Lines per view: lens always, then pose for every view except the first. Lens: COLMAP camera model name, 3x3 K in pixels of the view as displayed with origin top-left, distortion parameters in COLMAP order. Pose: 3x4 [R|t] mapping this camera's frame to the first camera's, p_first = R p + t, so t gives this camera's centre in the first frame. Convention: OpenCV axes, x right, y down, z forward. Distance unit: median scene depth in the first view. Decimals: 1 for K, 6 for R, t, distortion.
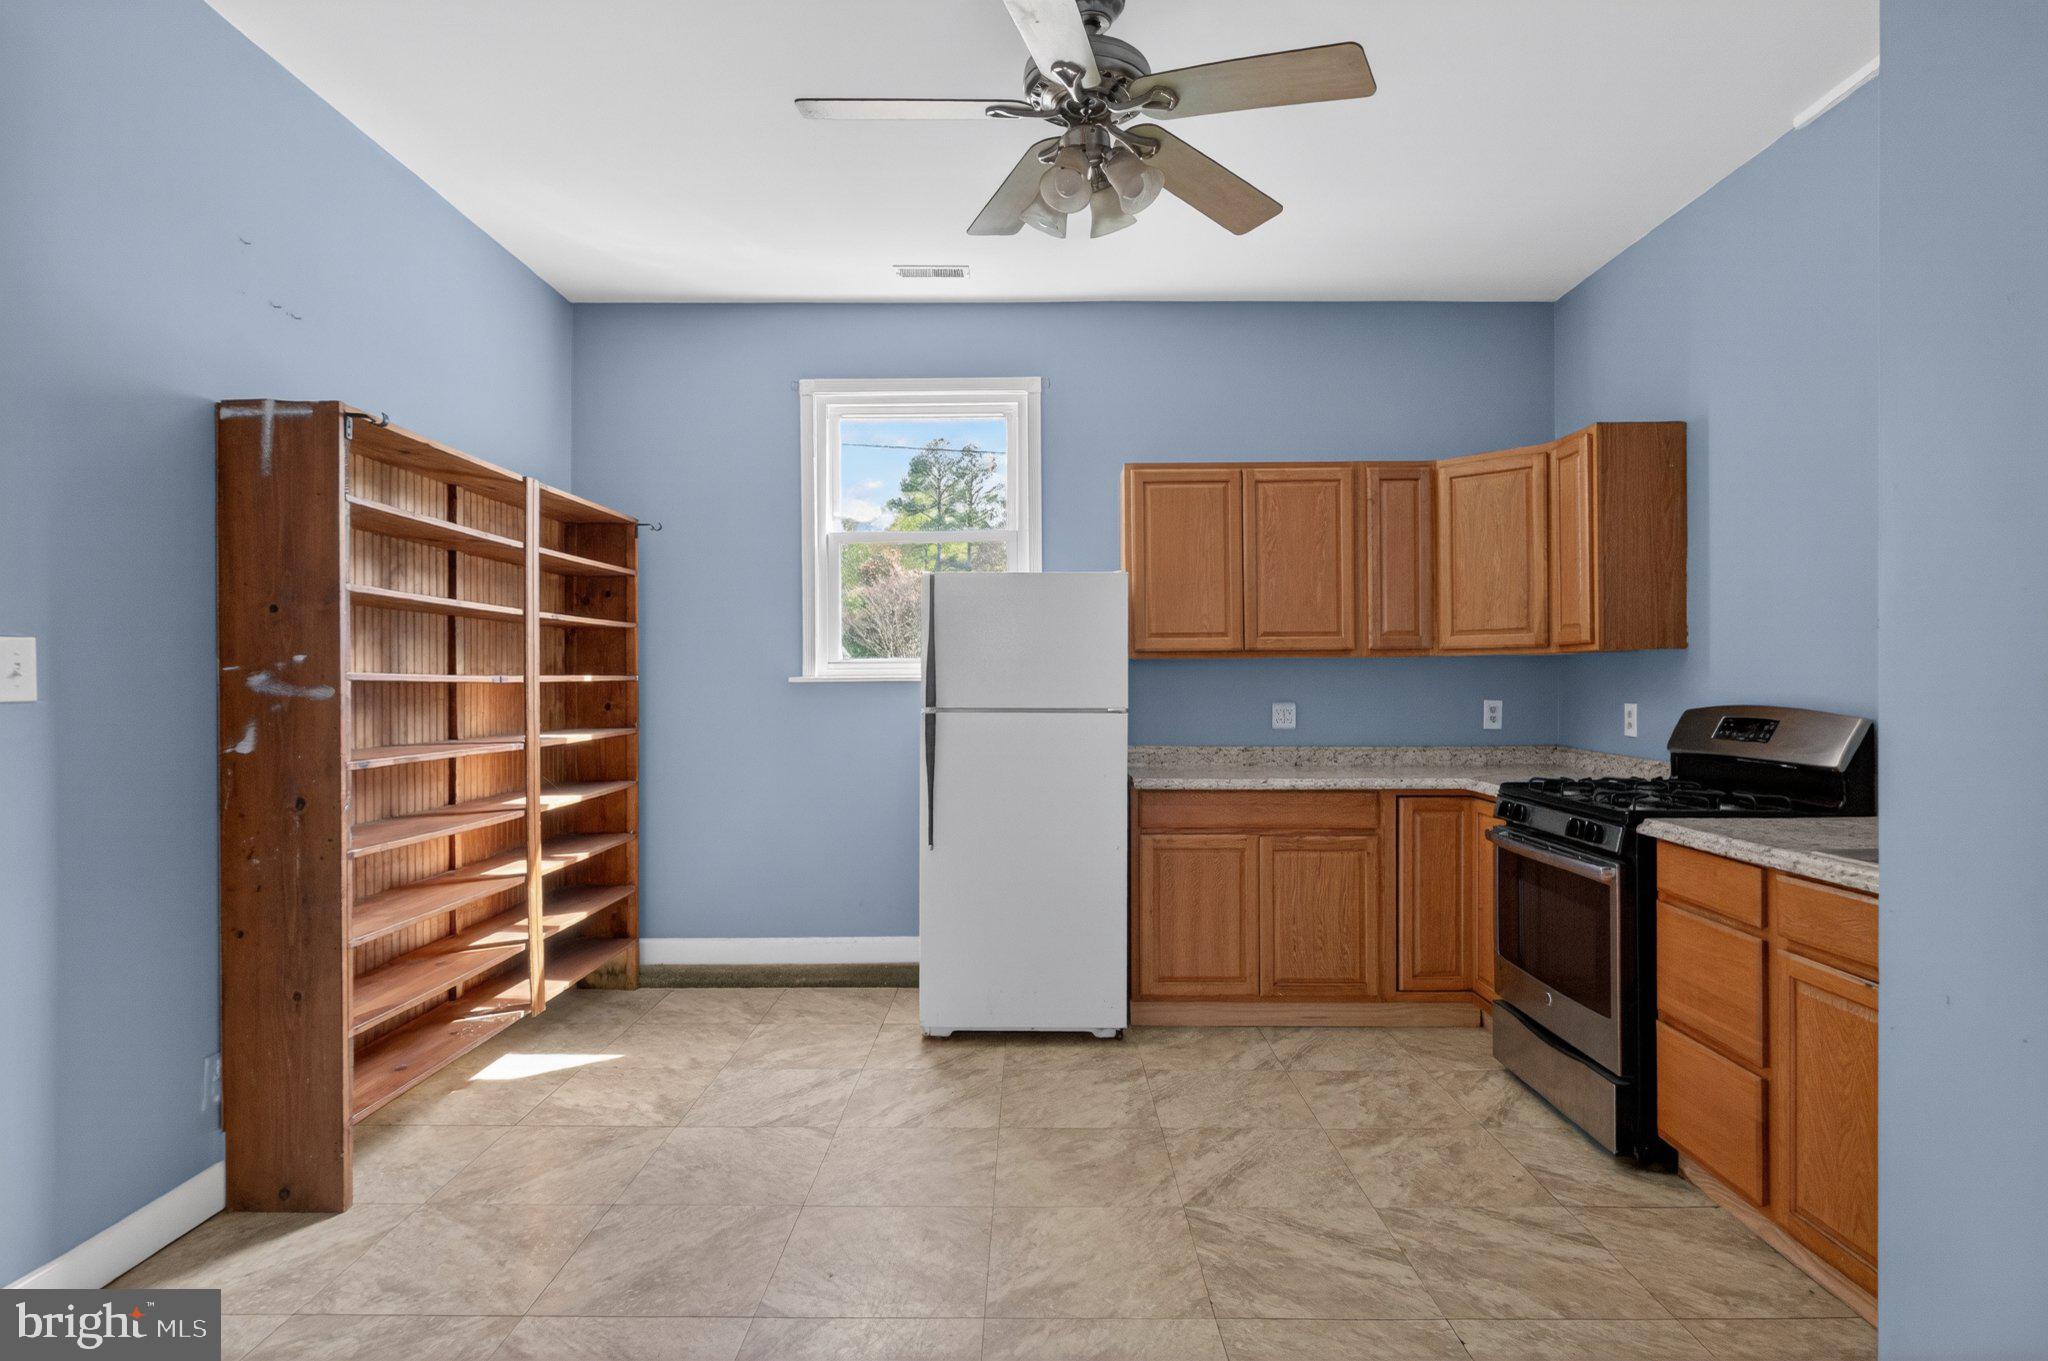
lens RADIAL K [[1074.4, 0, 1027.8], [0, 1074.4, 684.9], [0, 0, 1]] dist [0.001352, -0.002066]
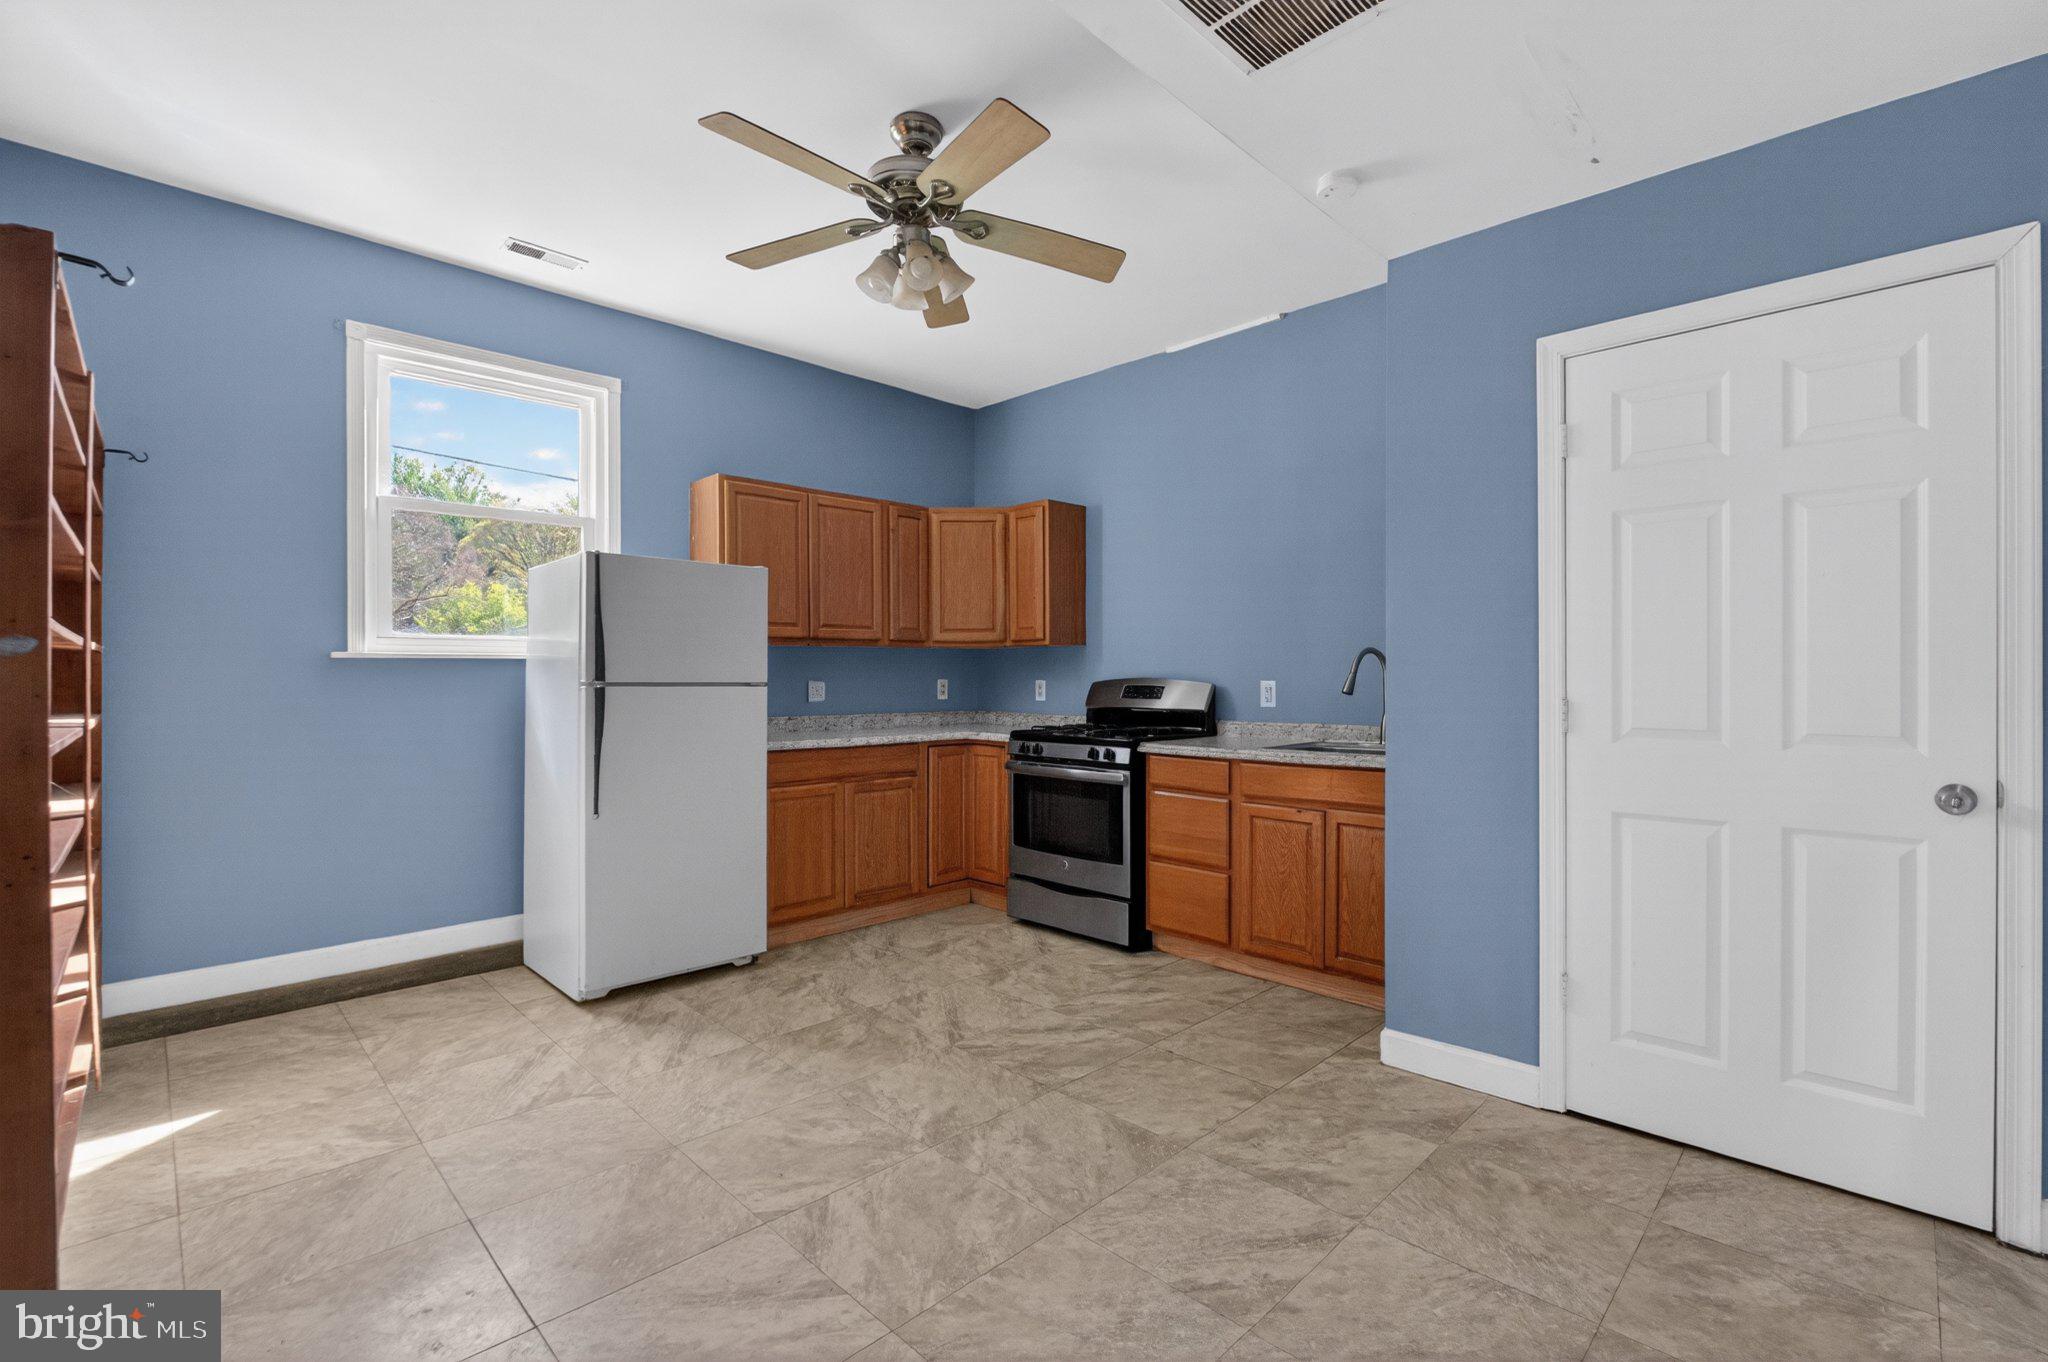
lens RADIAL K [[896.5, 0, 1026.9], [0, 896.5, 674.2], [0, 0, 1]] dist [-0.011814, -0.001069]
pose [[0.708894, 0.005454, 0.705294, -0.411621], [0.000302, 0.999968, -0.008036, 0.021375], [-0.705315, 0.005909, 0.708870, 0.096204]]
